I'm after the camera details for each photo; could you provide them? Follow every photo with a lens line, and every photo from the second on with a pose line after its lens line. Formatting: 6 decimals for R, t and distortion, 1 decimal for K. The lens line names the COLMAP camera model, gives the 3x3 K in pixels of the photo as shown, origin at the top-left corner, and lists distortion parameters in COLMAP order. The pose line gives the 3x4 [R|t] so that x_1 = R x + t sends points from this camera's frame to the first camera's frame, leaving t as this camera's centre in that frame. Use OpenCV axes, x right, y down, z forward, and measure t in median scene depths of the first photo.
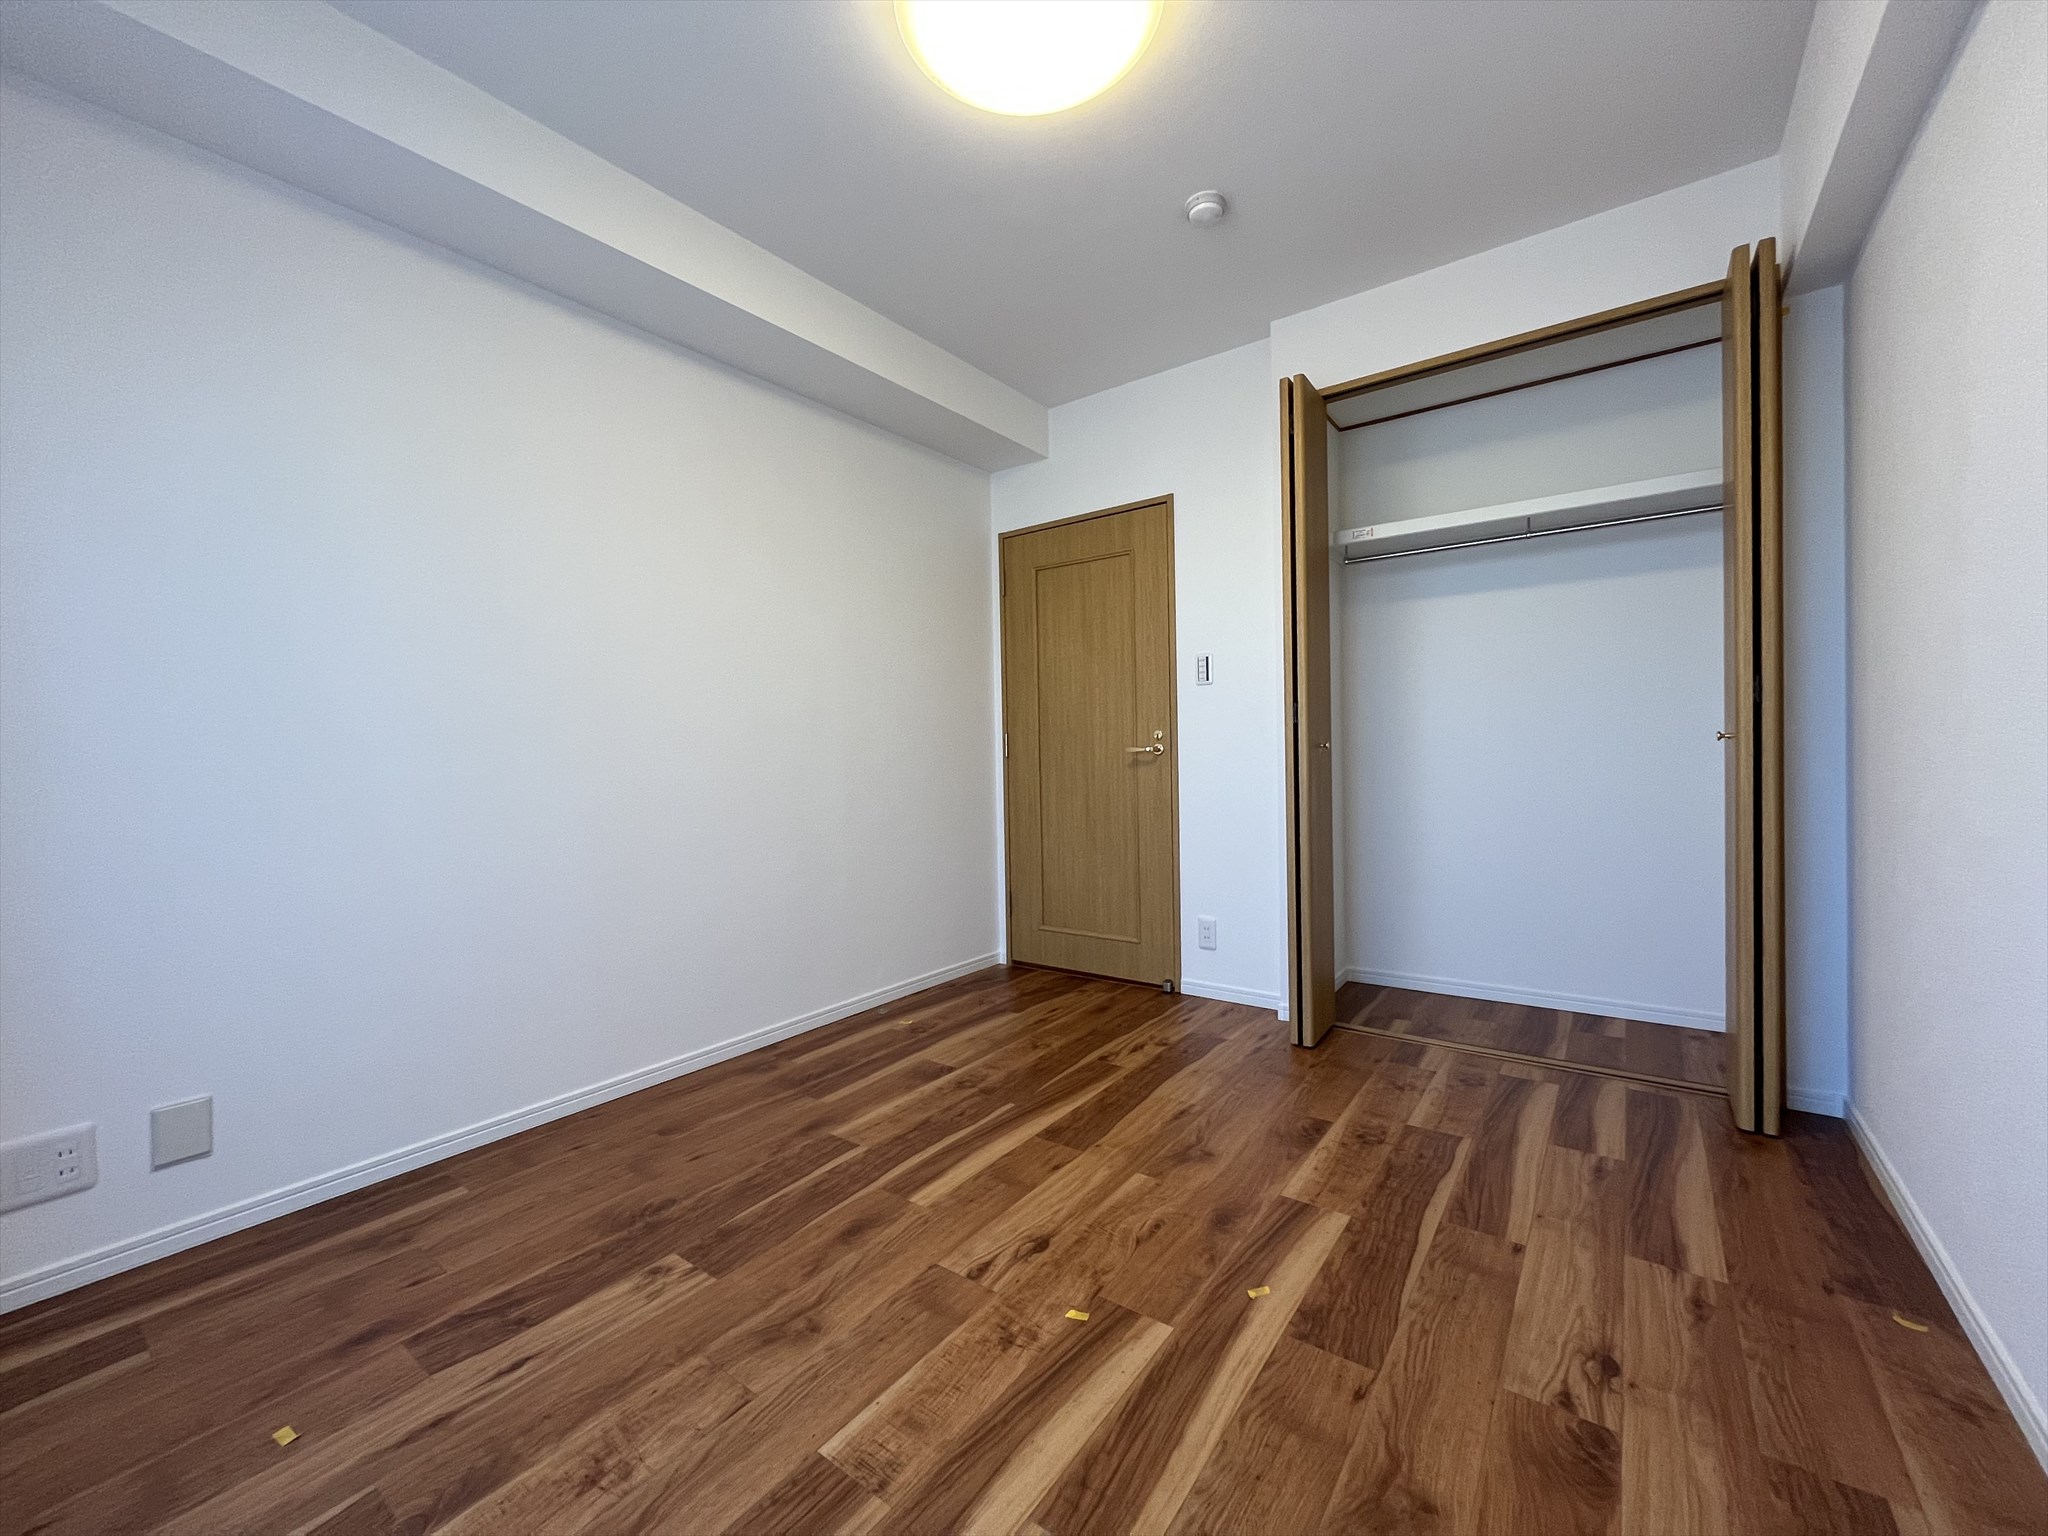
lens RADIAL K [[822.8, 0, 1017.5], [0, 822.8, 769.2], [0, 0, 1]] dist [-0.002188, -0.000176]
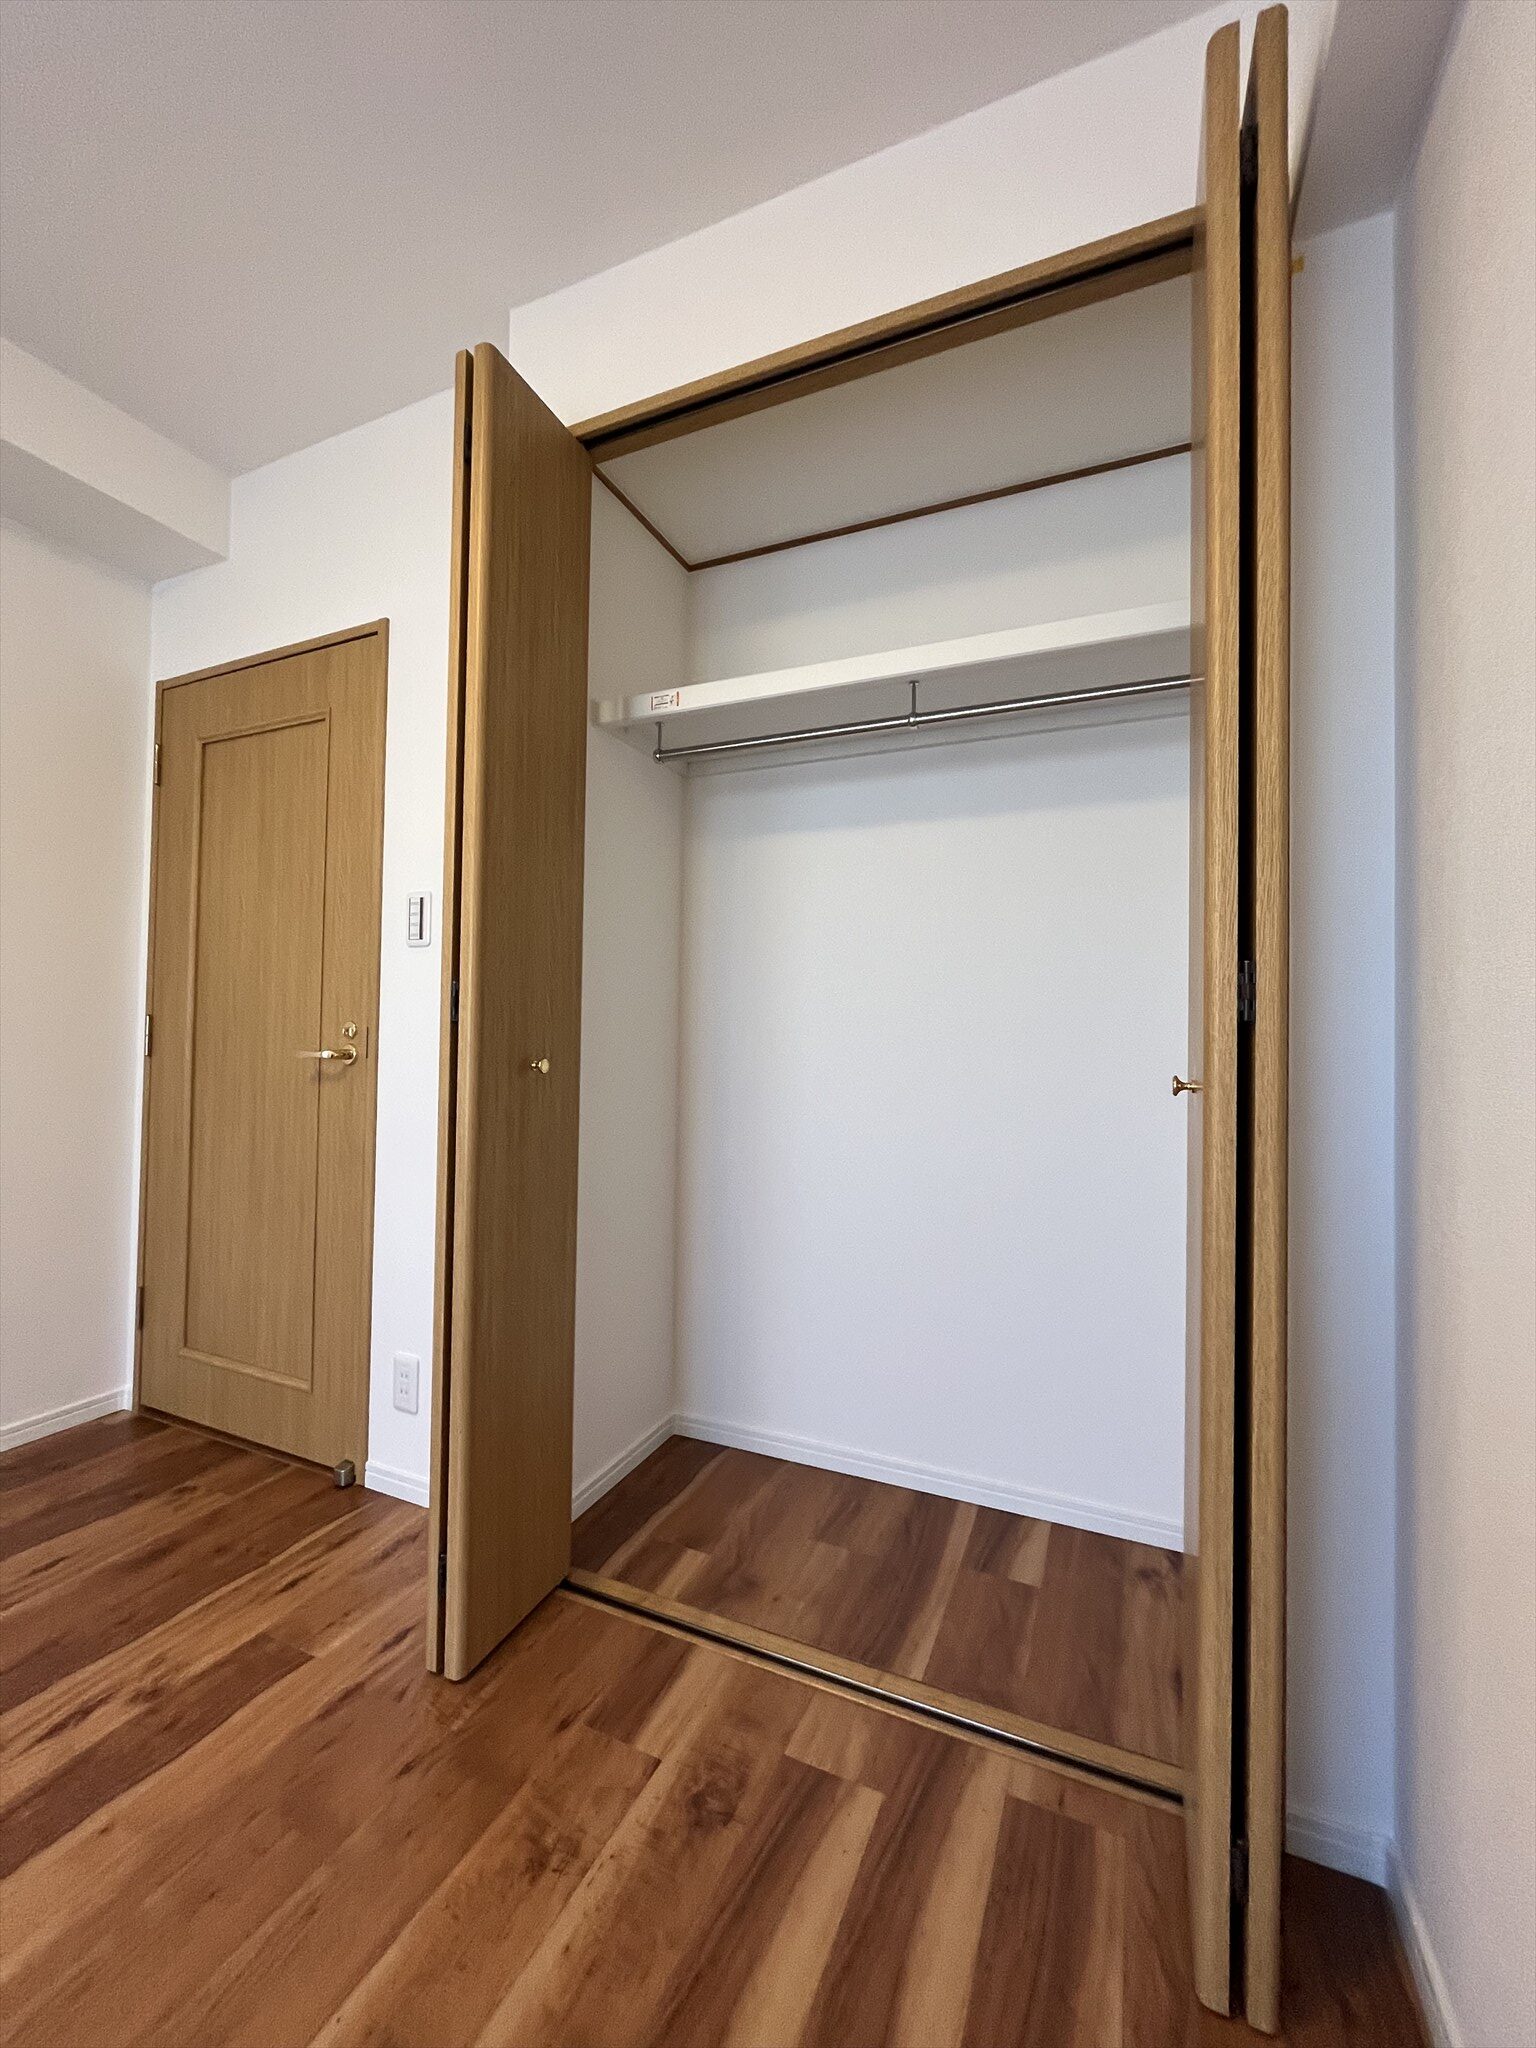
lens RADIAL K [[823.6, 0, 771.7], [0, 823.6, 1023.6], [0, 0, 1]] dist [-0.003654, 0.000109]
pose [[0.974139, 0.040628, 0.222268, 0.392707], [-0.032245, 0.998630, -0.041217, -0.037899], [-0.223638, 0.032984, 0.974114, 0.443212]]
